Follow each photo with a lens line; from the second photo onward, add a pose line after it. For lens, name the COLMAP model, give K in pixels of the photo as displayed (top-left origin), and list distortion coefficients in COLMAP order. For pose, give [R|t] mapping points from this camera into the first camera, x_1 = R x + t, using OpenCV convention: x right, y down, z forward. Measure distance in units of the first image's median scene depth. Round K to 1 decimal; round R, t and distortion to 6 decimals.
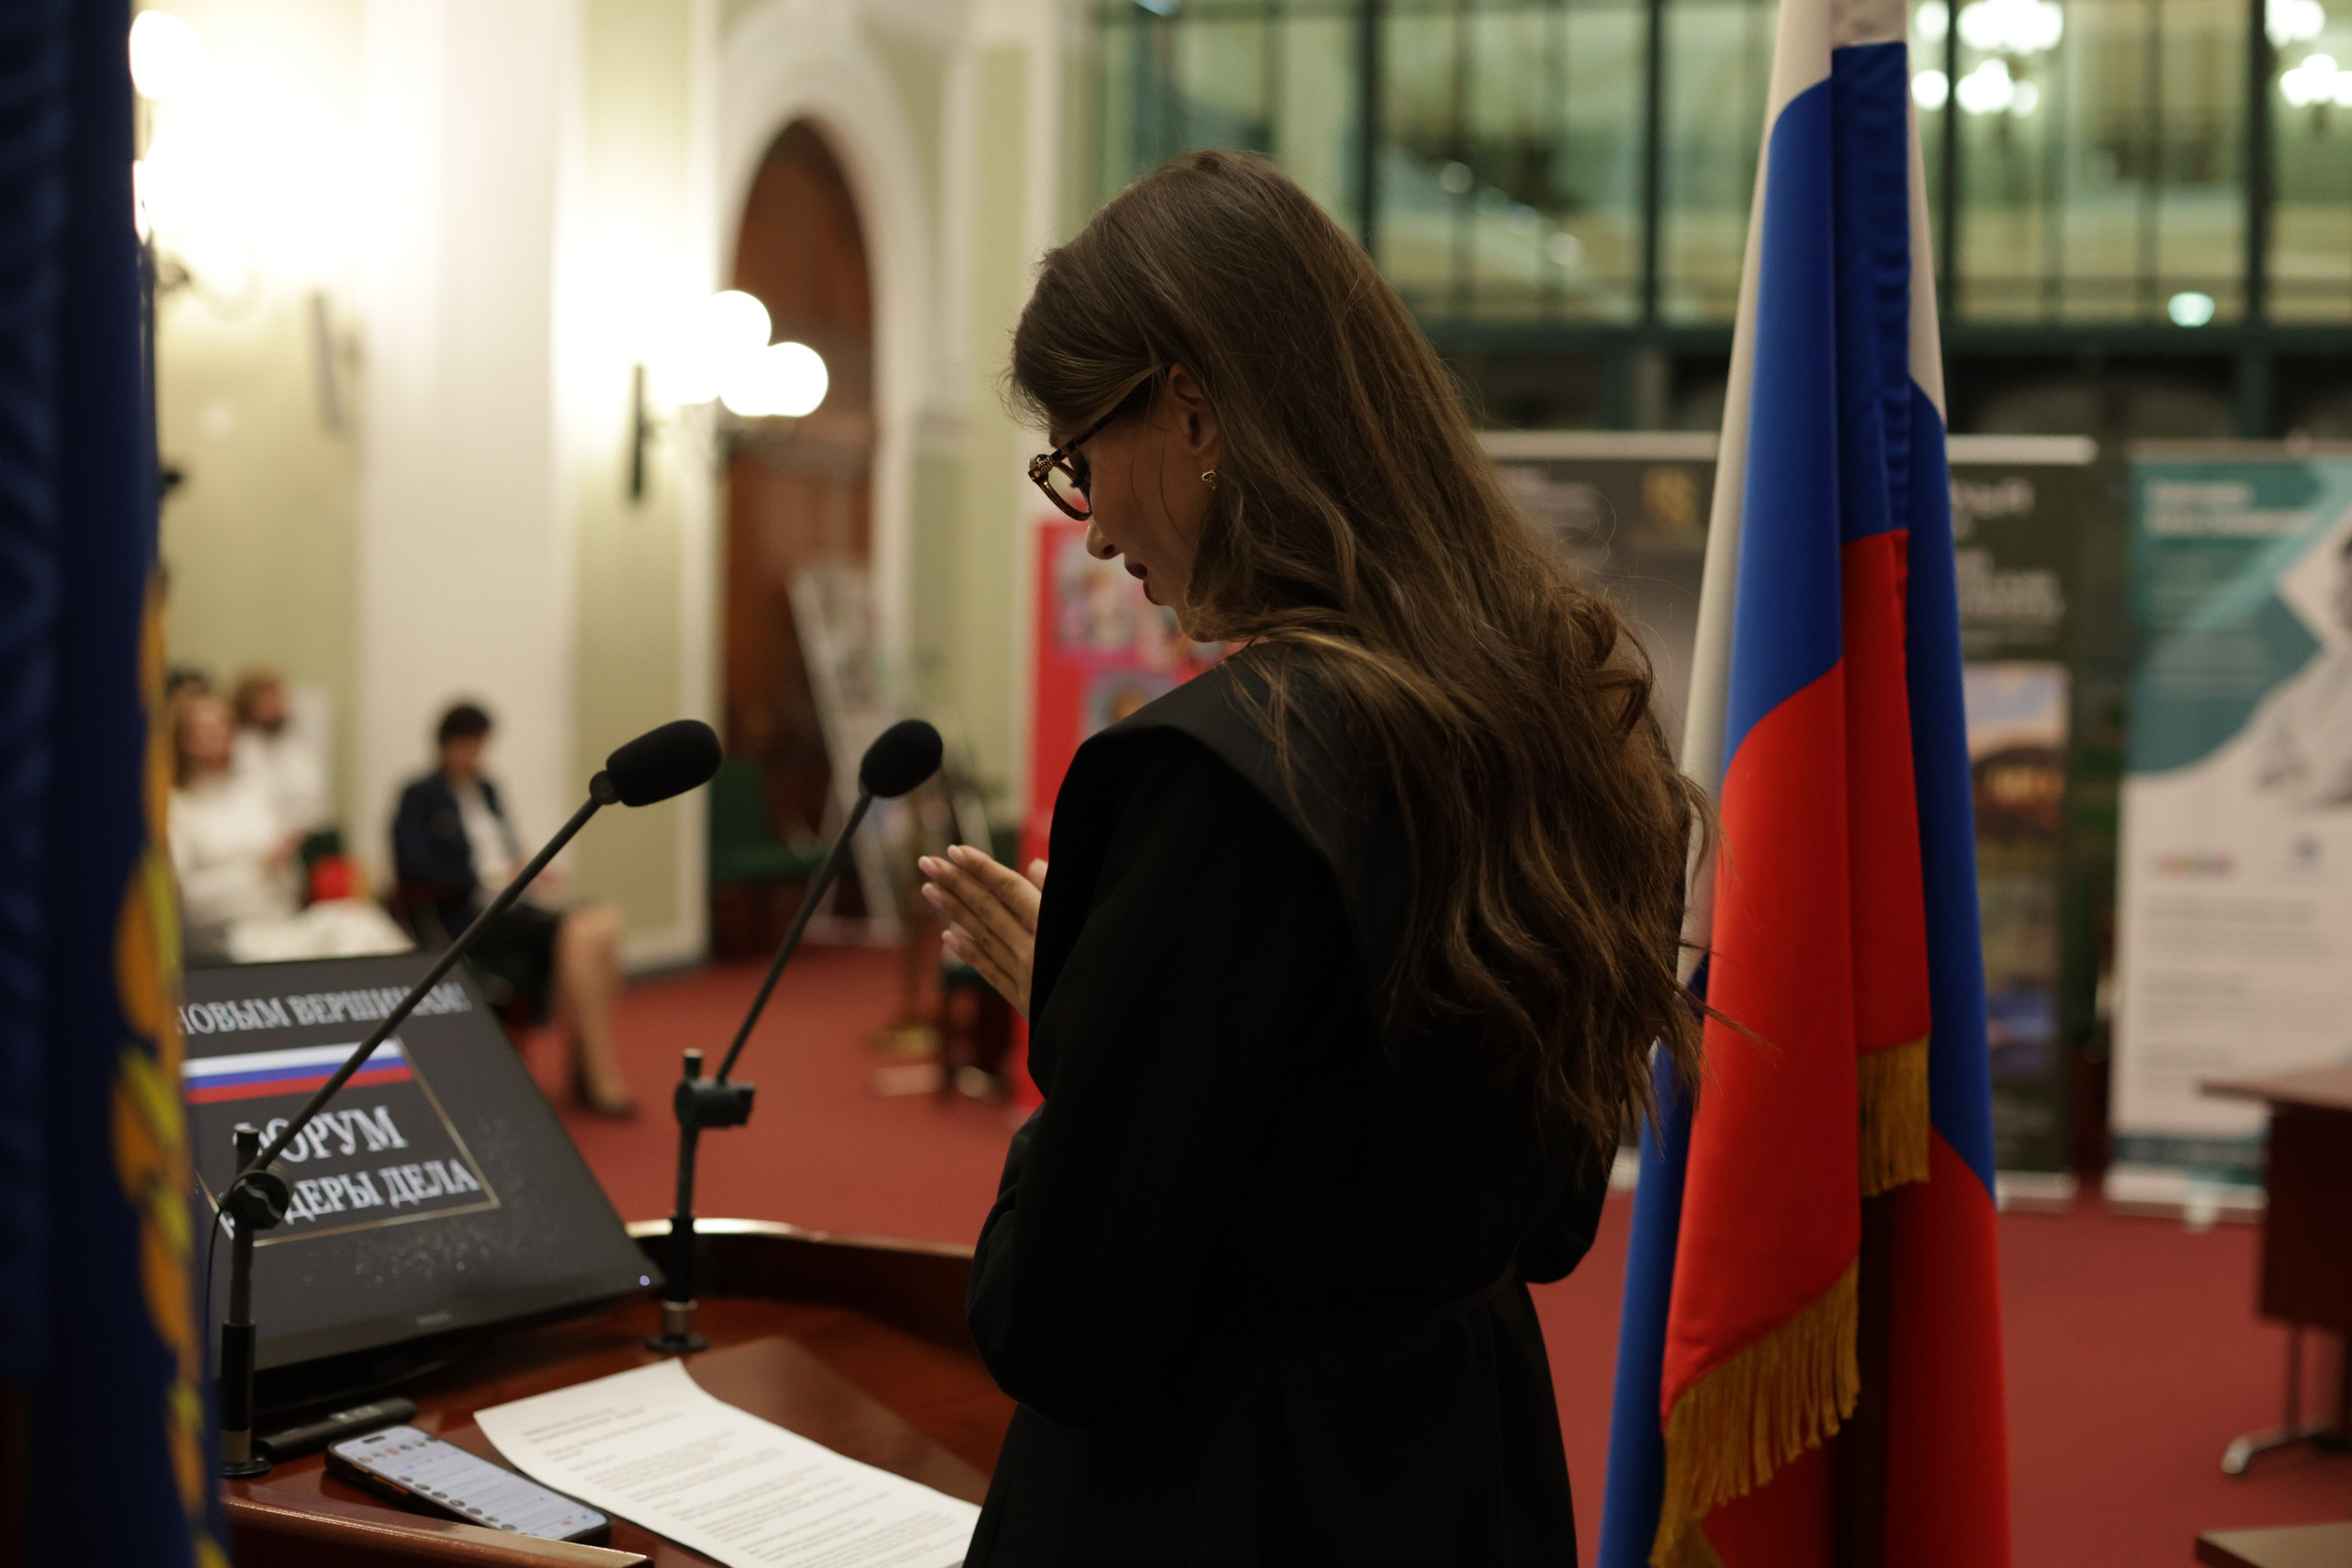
lens RADIAL K [[3468.3, 0, 1169.7], [0, 3468.3, 777.5], [0, 0, 1]] dist [-0.127947, 0.000000]
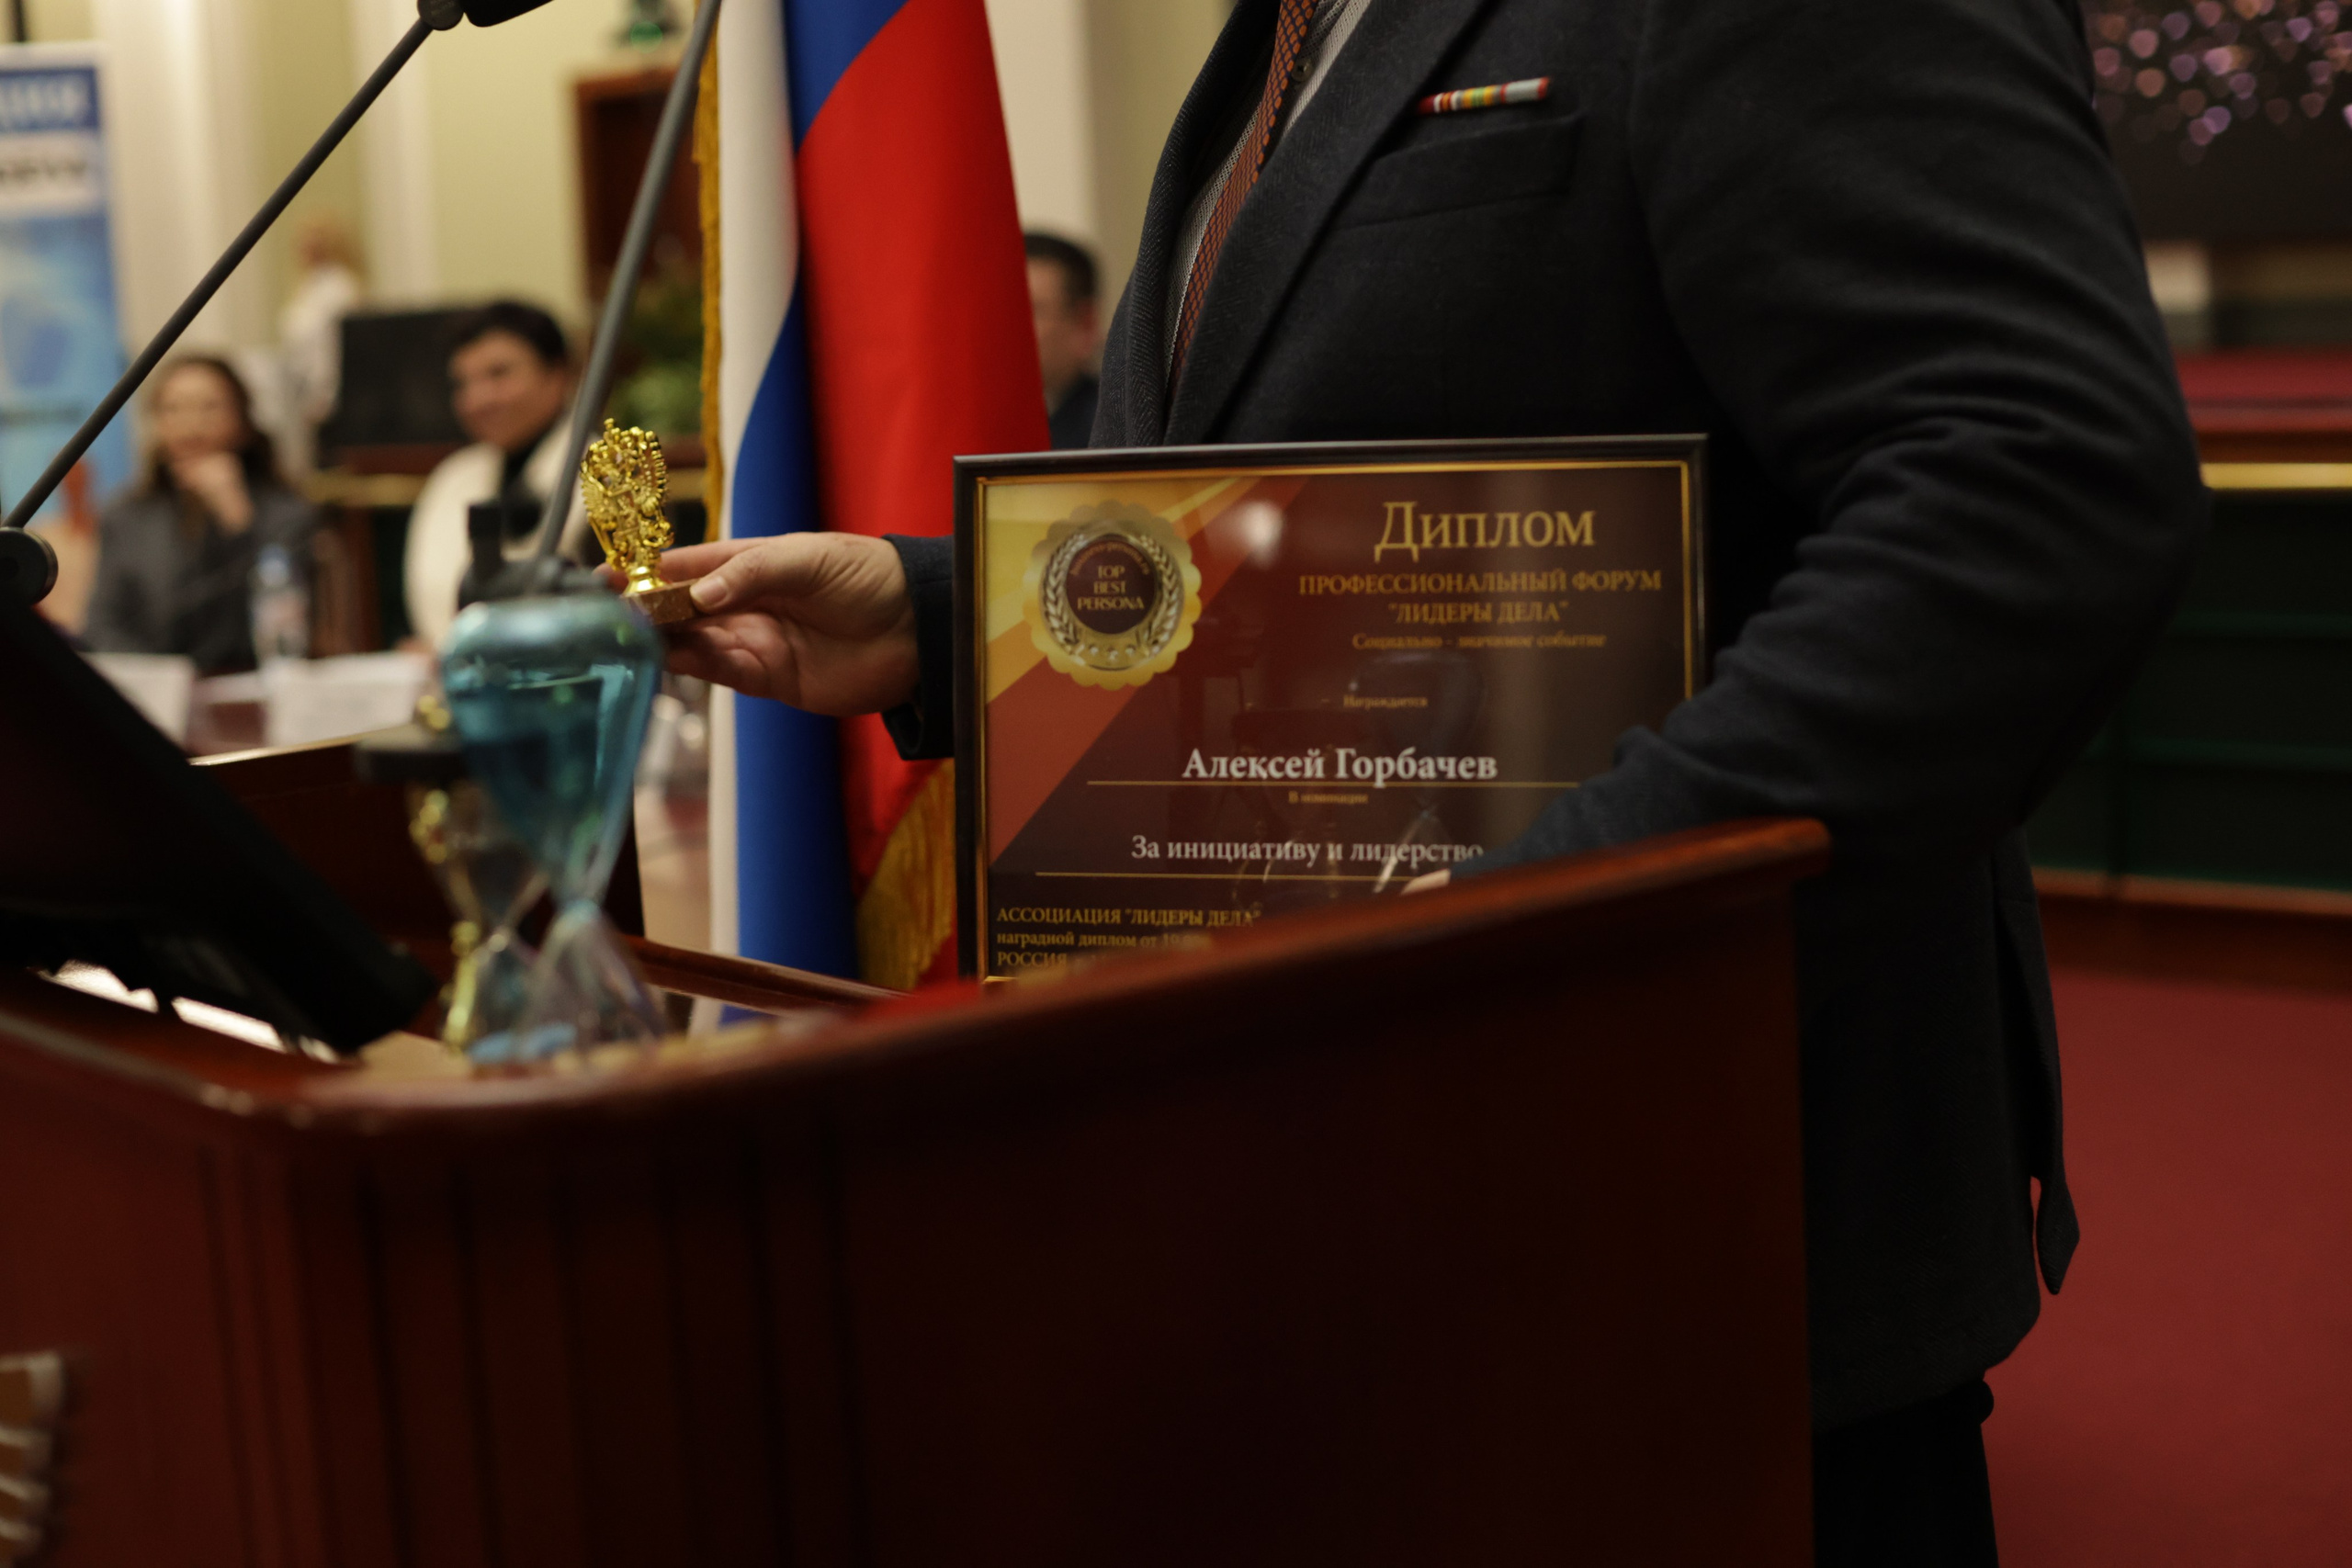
lens RADIAL K [[3468.3, 0, 1188.1], [0, 3468.3, 811.7], [0, 0, 1]] dist [-0.127947, 0.000000]
pose [[-0.034313, 0.682864, -0.729740, 0.056237], [0.463999, 0.657591, 0.593532, -0.041814], [0.885171, -0.318232, -0.339412, 0.984391]]
